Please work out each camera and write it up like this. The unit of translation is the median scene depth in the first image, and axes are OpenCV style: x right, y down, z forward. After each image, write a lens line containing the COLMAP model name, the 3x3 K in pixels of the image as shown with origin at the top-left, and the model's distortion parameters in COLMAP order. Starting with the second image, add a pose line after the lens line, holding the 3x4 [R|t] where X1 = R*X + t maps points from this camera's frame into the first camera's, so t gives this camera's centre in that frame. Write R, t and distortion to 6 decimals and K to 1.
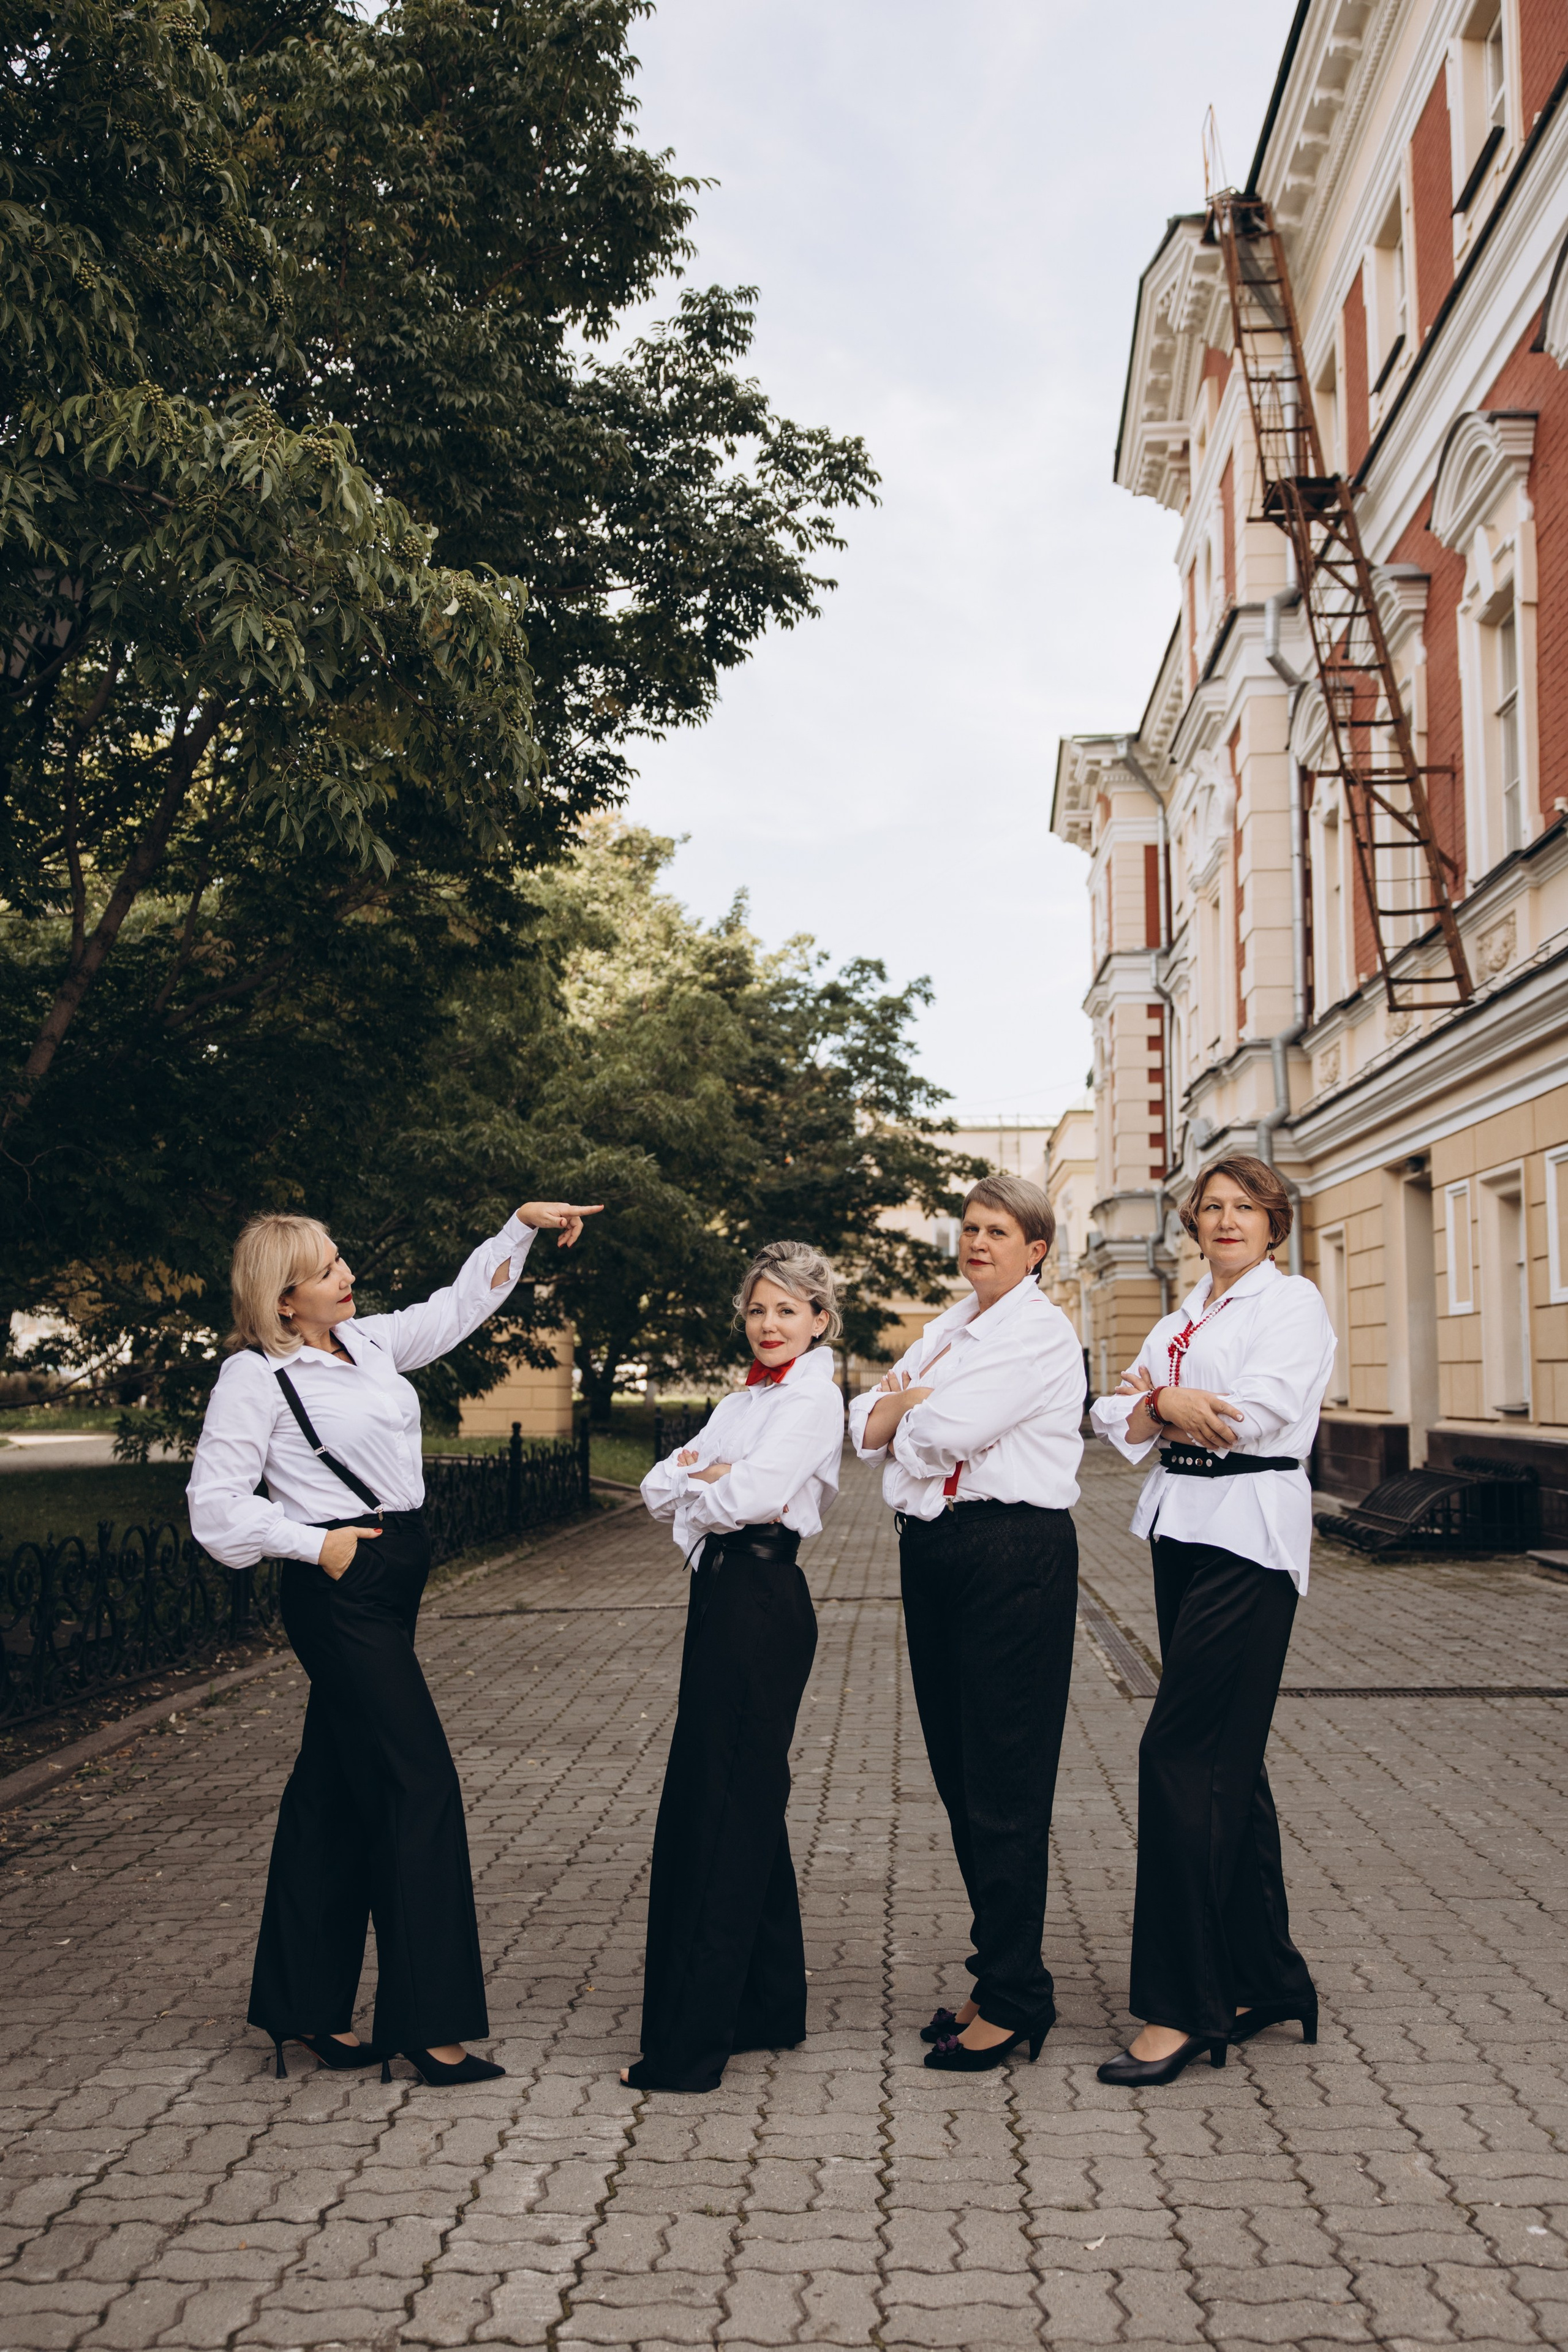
lens RADIAL K [[2068.8, 0, 774.0], [0, 2068.8, 1182.8], [0, 0, 1]] dist [0.051051, -0.049504]
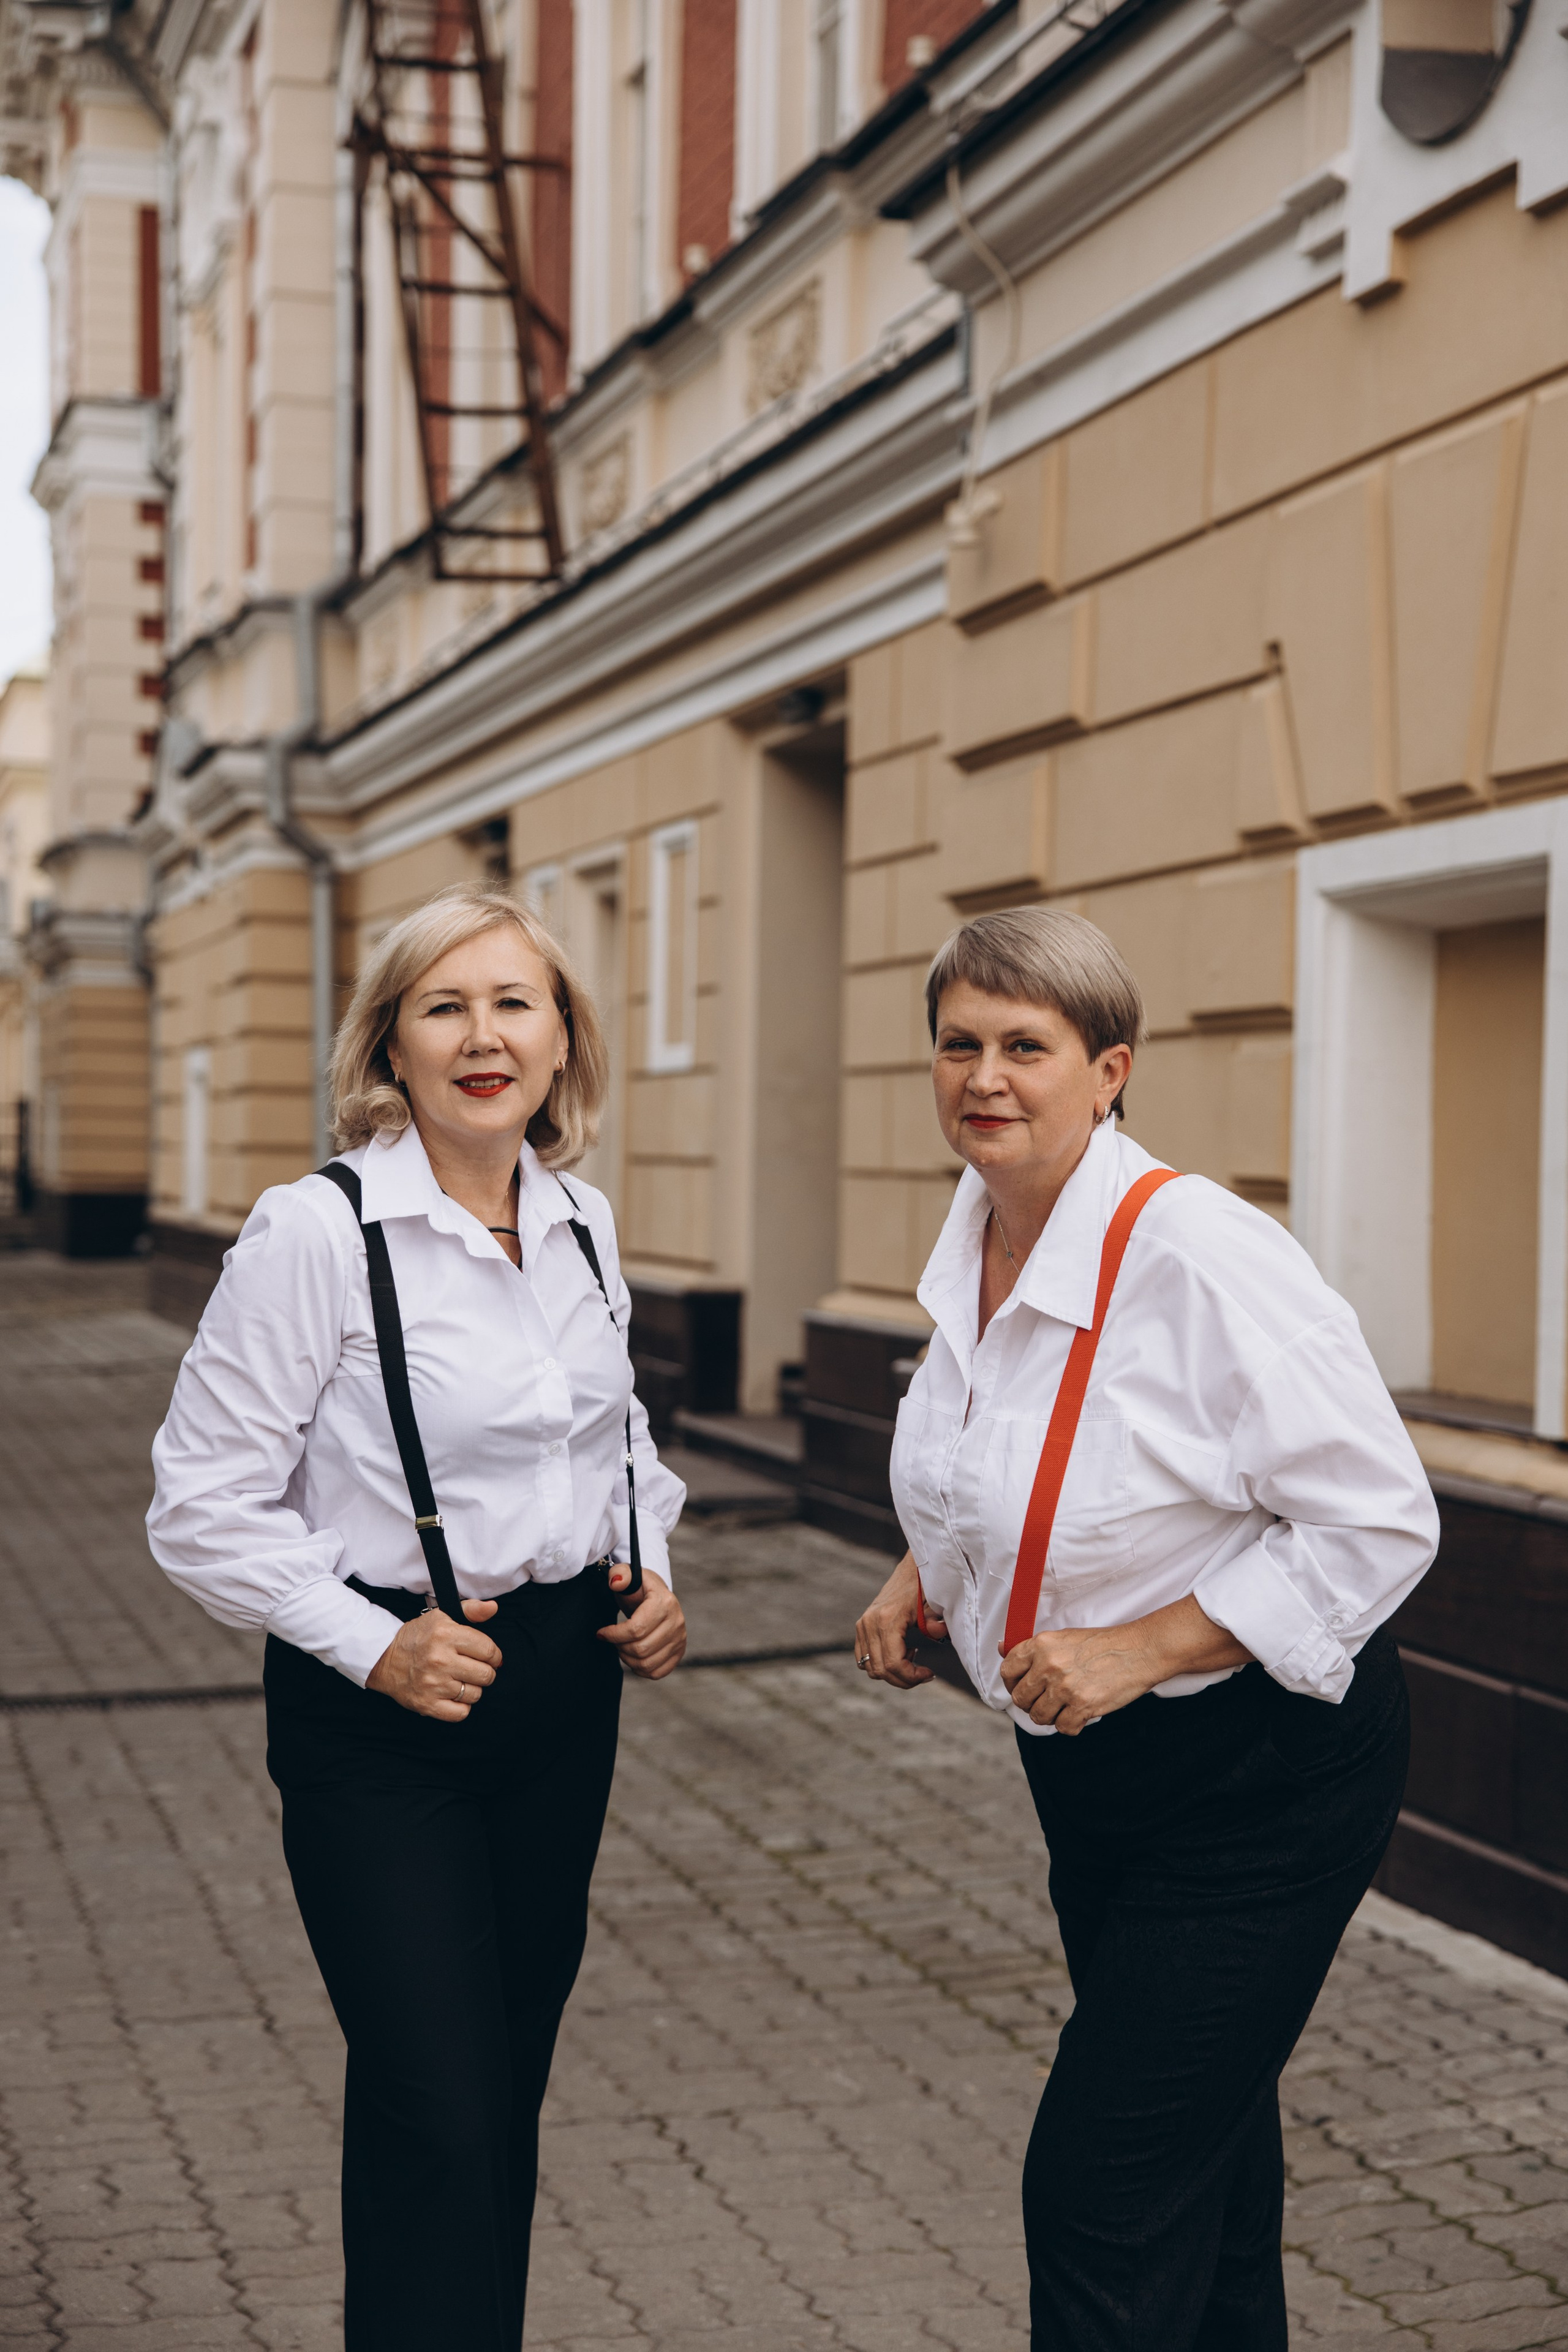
lens RADIAL K [[3524.4, 0, 784.5], [0, 3524.4, 1202.9], [0, 0, 1]] dist [0.544313, -1.763925]
pose [[0.941740, 0.014668, 0.336021, 0.037932], [-0.051966, 0.993397, 0.102279, -0.012921], [-0.332302, -0.113782, 0.936285, -0.034526]]
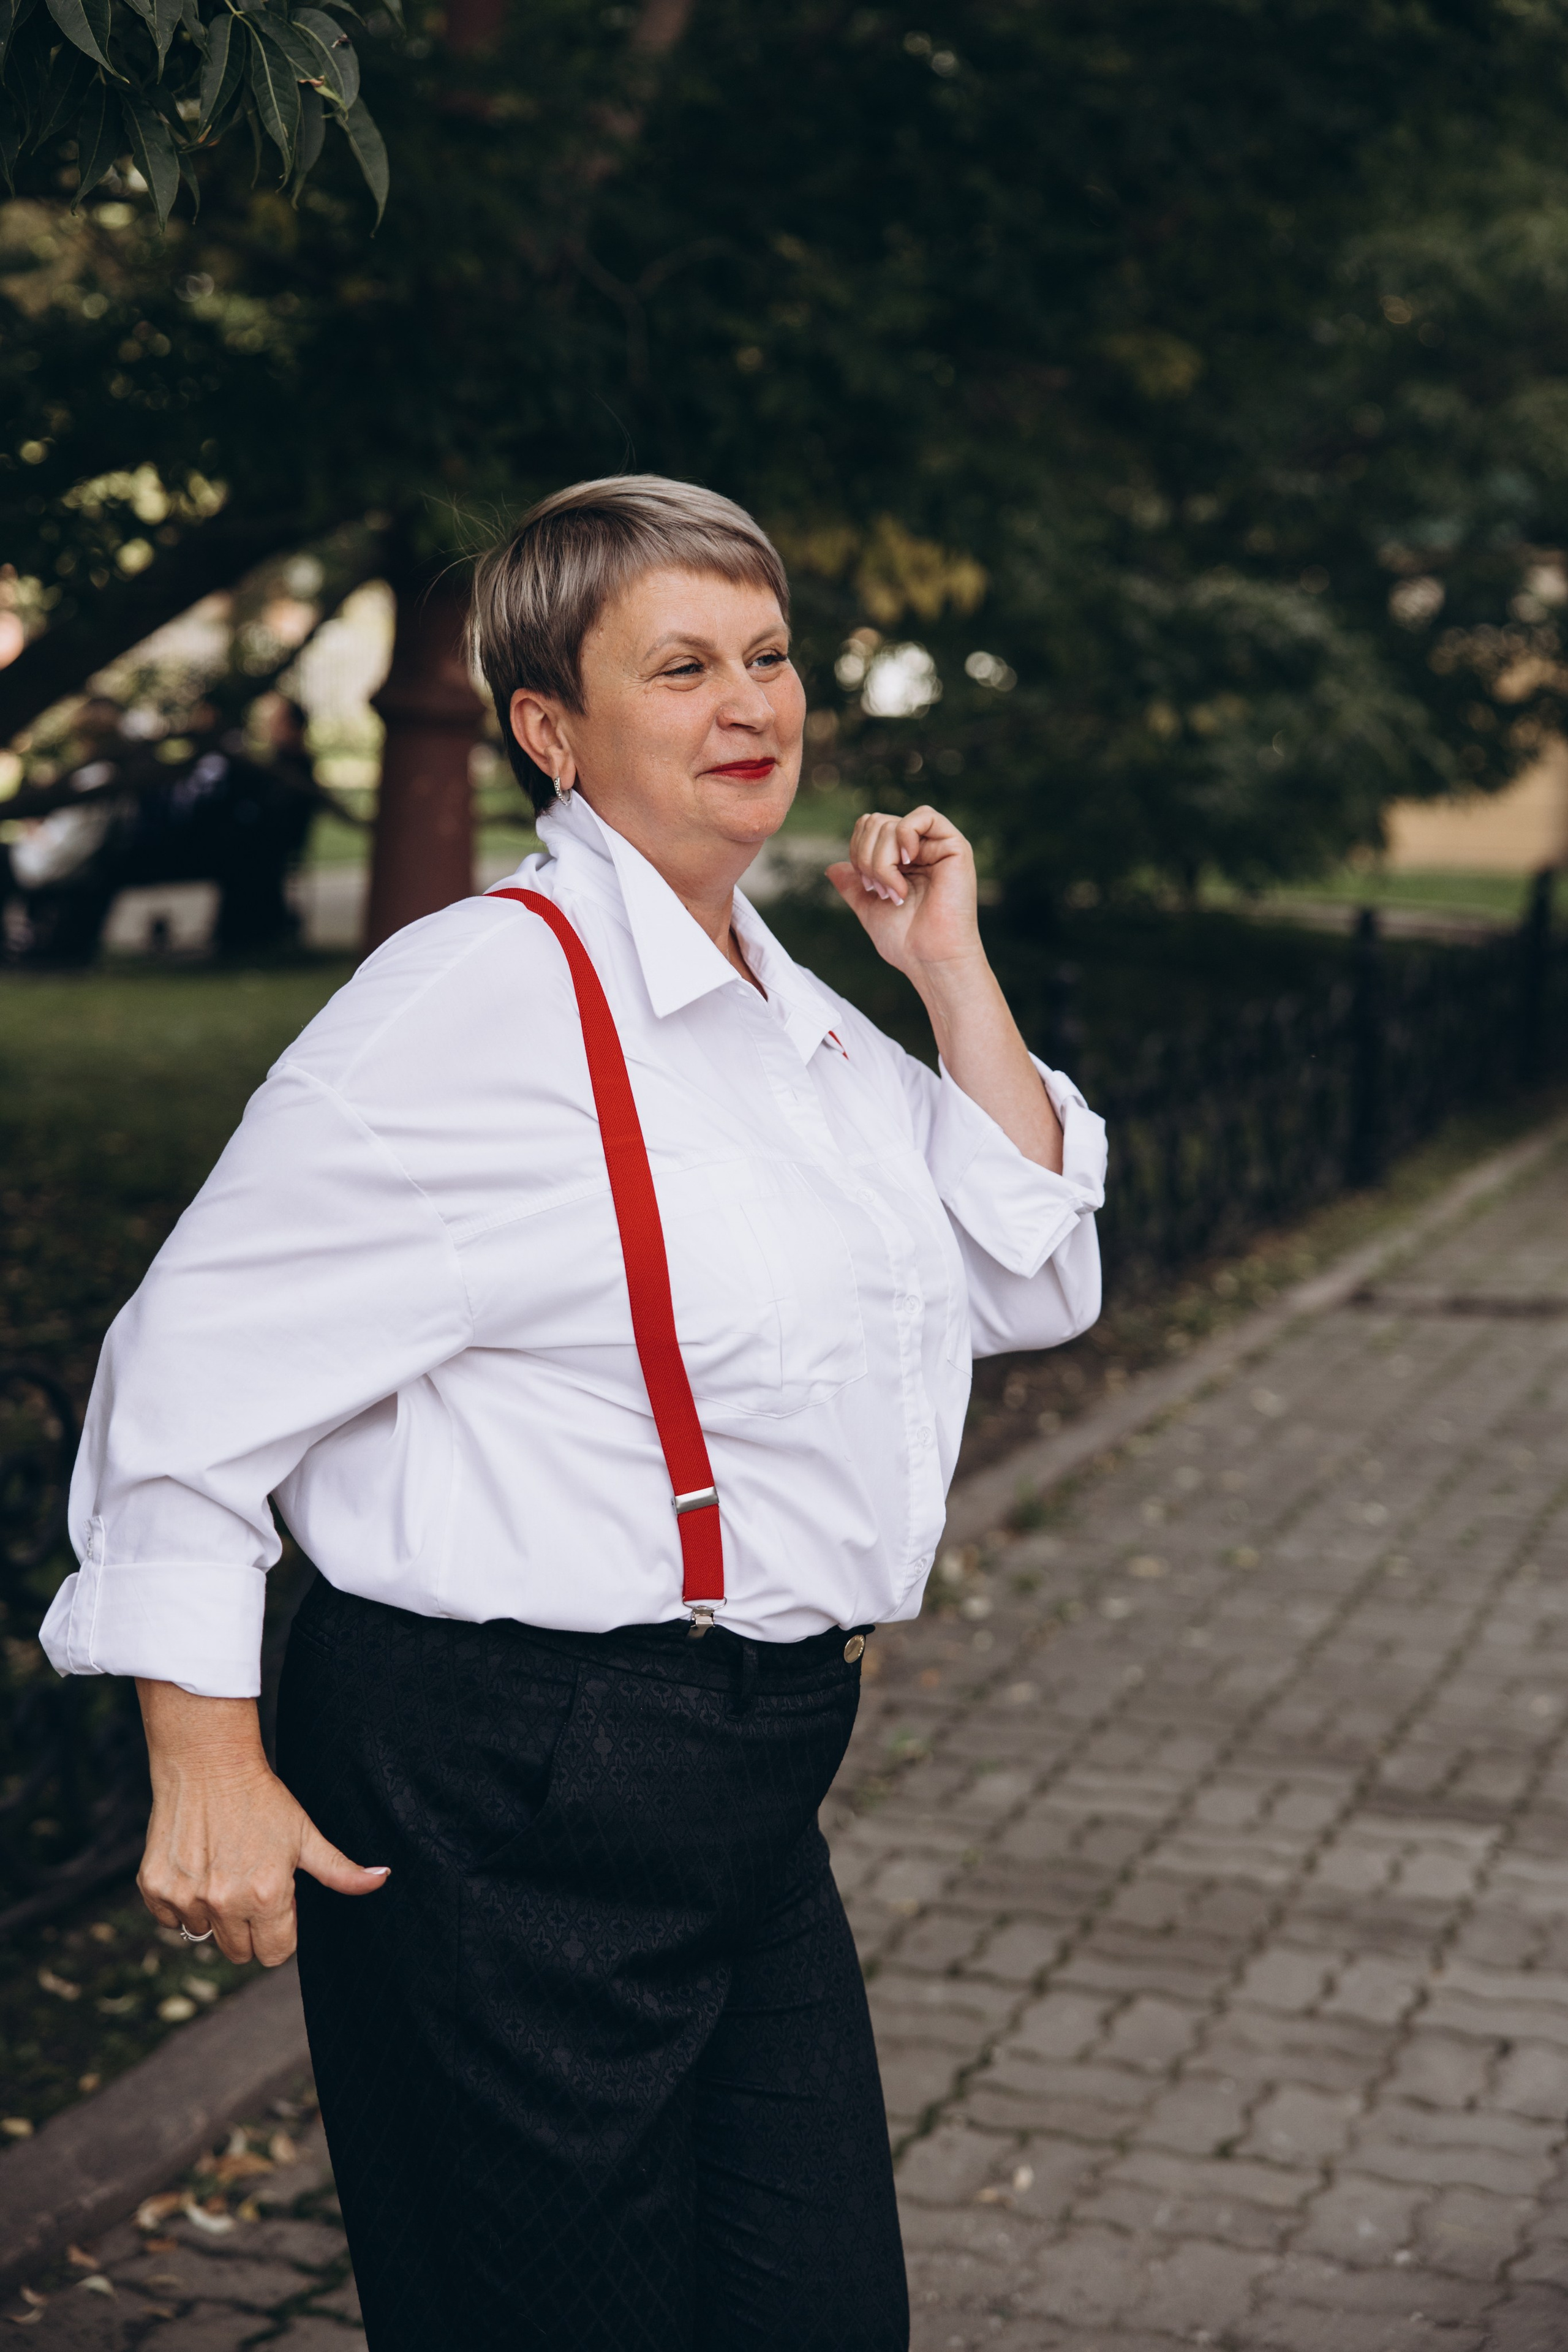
lens RADIAL K [[3525.1, 0, 765.1], [0, 3525.1, 1183.8], [0, 0, 1]] dist [0.542588, -1.743190]
pose [[0.957422, 0.066422, -0.280949, -0.057686], [-0.004142, 0.976233, 0.216686, 0.005021], [0.288664, -0.206296, 0.934941, 0.141725]]
